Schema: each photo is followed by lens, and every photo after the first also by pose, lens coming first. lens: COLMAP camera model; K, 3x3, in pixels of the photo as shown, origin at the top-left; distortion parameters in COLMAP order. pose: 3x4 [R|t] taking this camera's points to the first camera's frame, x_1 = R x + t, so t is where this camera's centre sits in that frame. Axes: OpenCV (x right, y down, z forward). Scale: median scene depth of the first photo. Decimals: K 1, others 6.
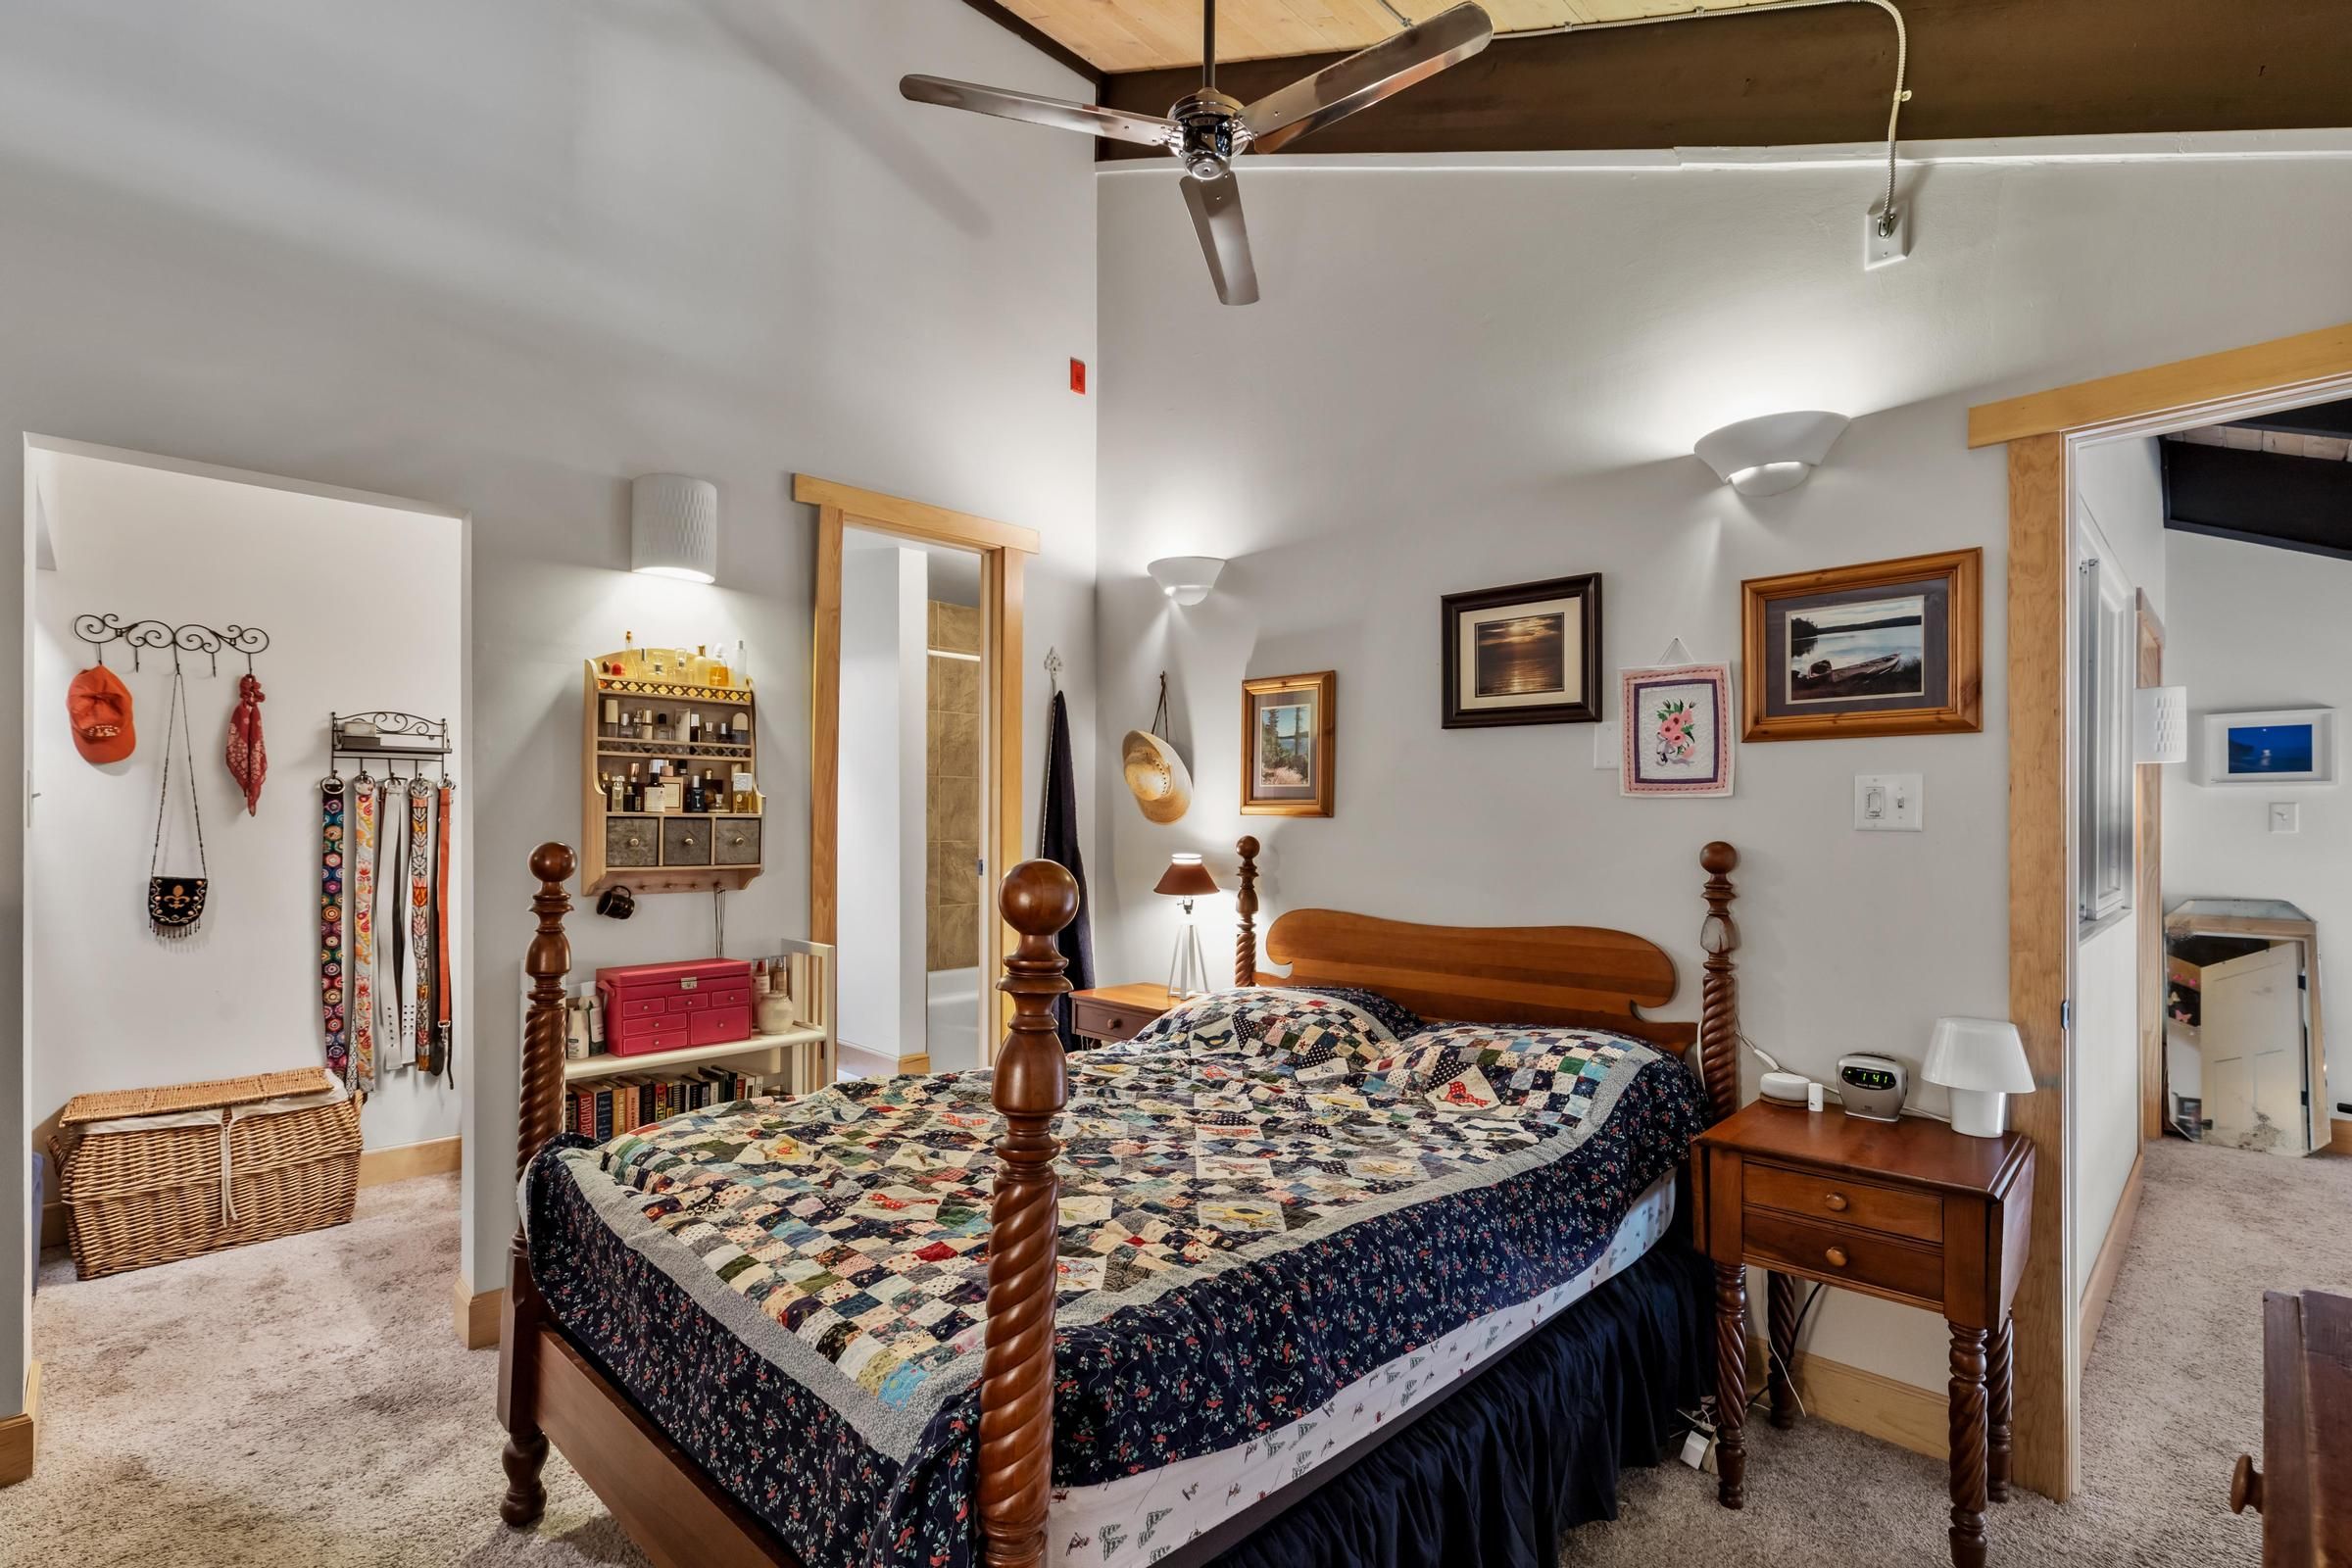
lens RADIAL K [[1066.3, 0, 1146.4], [0, 1066.3, 822.1], [0, 0, 1]] dist [0.004547, -0.000630]
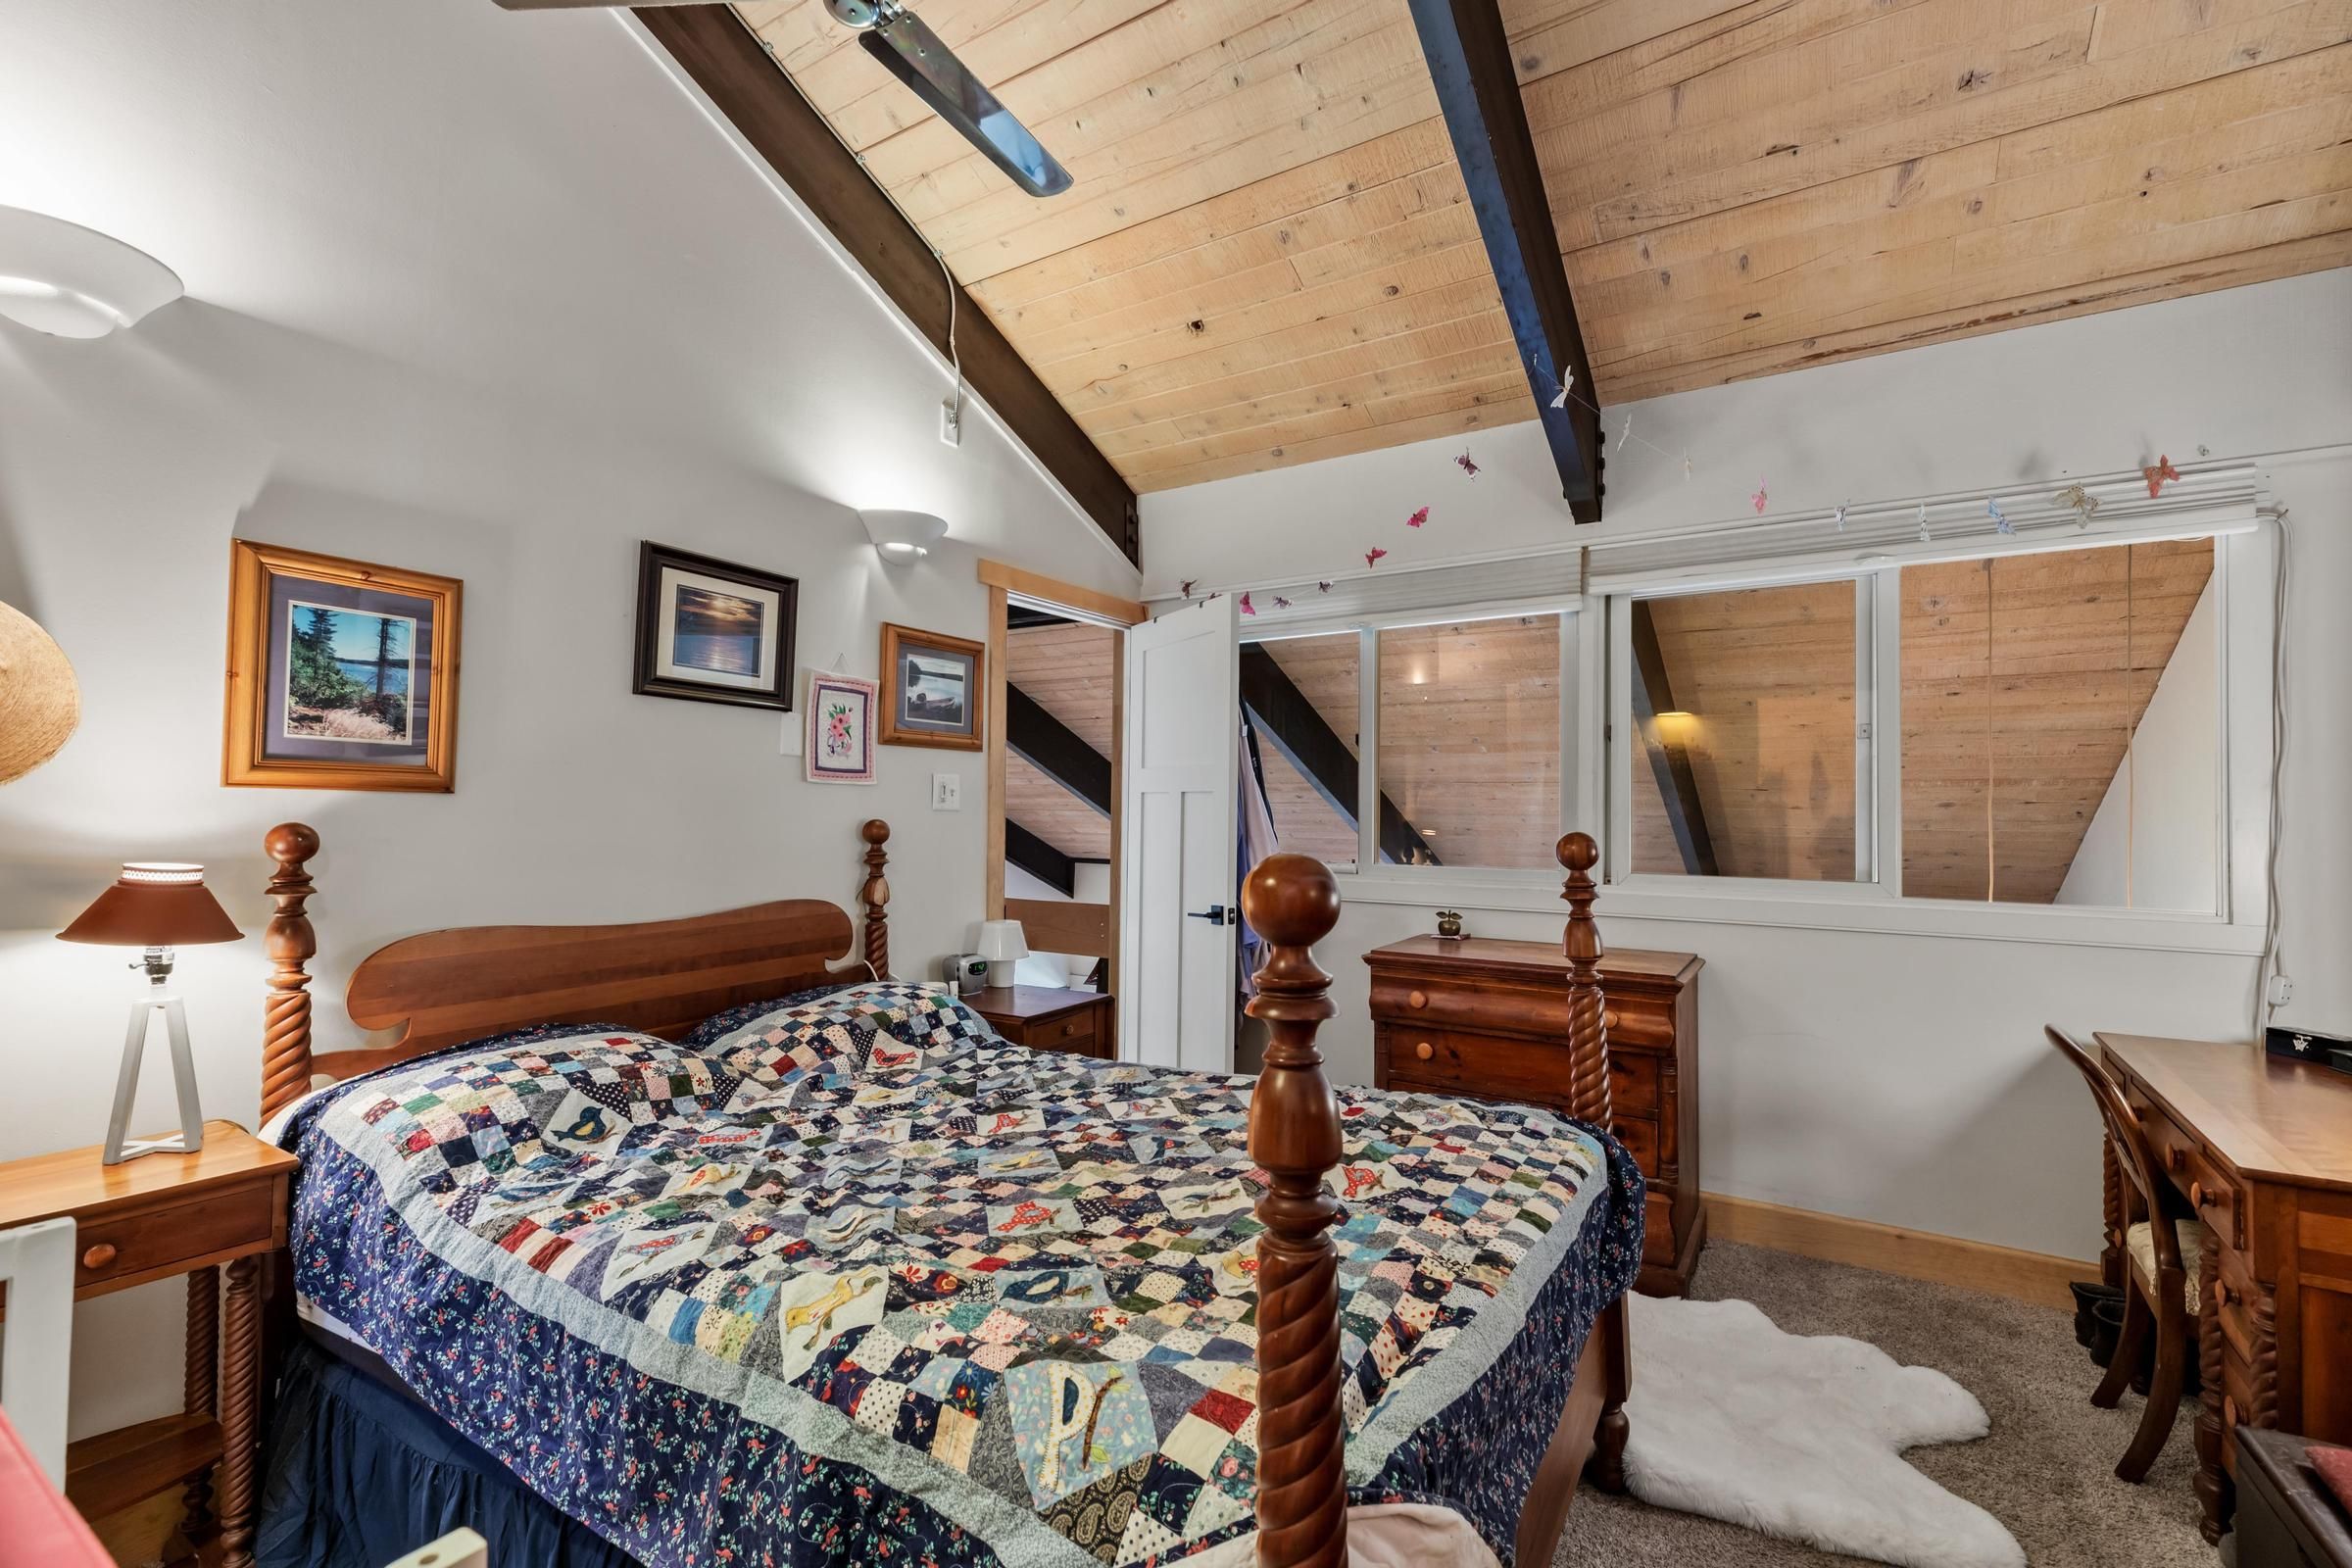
lens RADIAL K [[1066.3, 0, 1177.7], [0, 1066.3, 786.8], [0, 0, 1]] dist [0.004547, -0.000630]
pose [[-0.231051, 0.014490, 0.972834, -0.722441], [-0.012988, 0.999754, -0.017976, -0.002525], [-0.972855, -0.016789, -0.230806, 0.847418]]
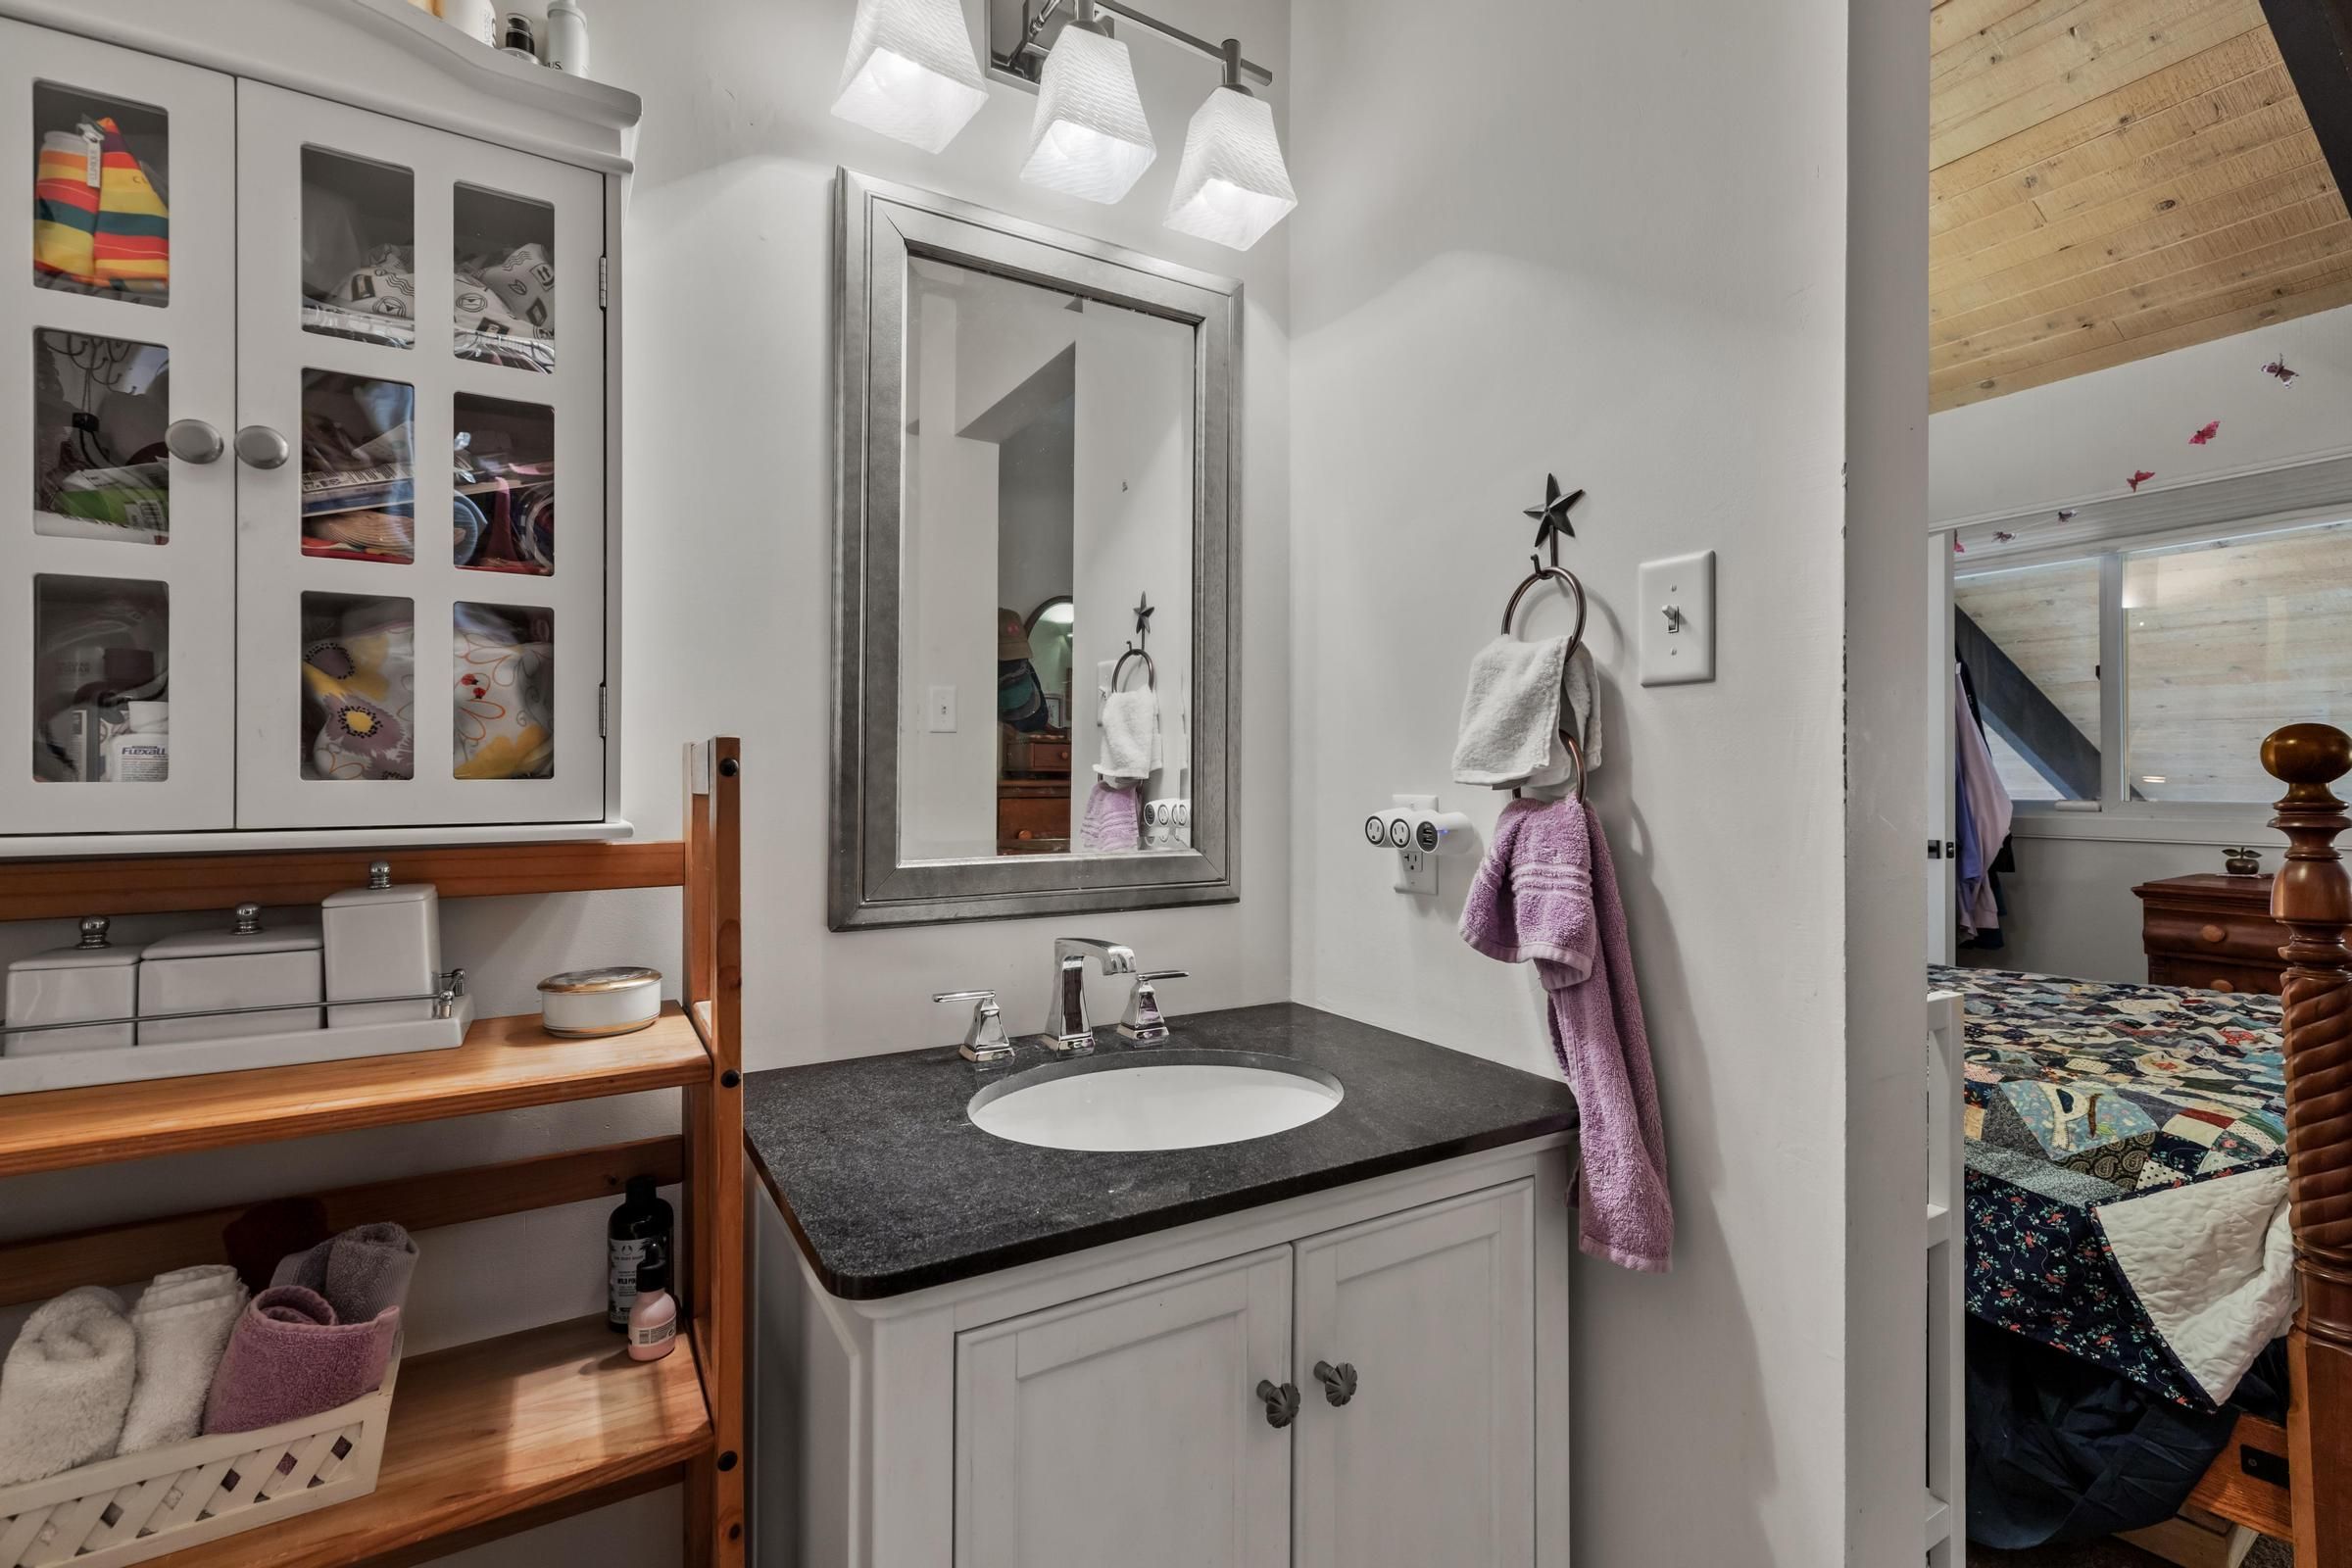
lens RADIAL K [[1066.3, 0, 1162.2], [0, 1066.3, 767.4], [0, 0, 1]] dist [0.004547, -0.000630]
pose [[0.241670, 0.002311, 0.970356, -1.300670], [0.001099, 0.999996, -0.002655, 0.065211], [-0.970358, 0.001708, 0.241666, 1.395810]]
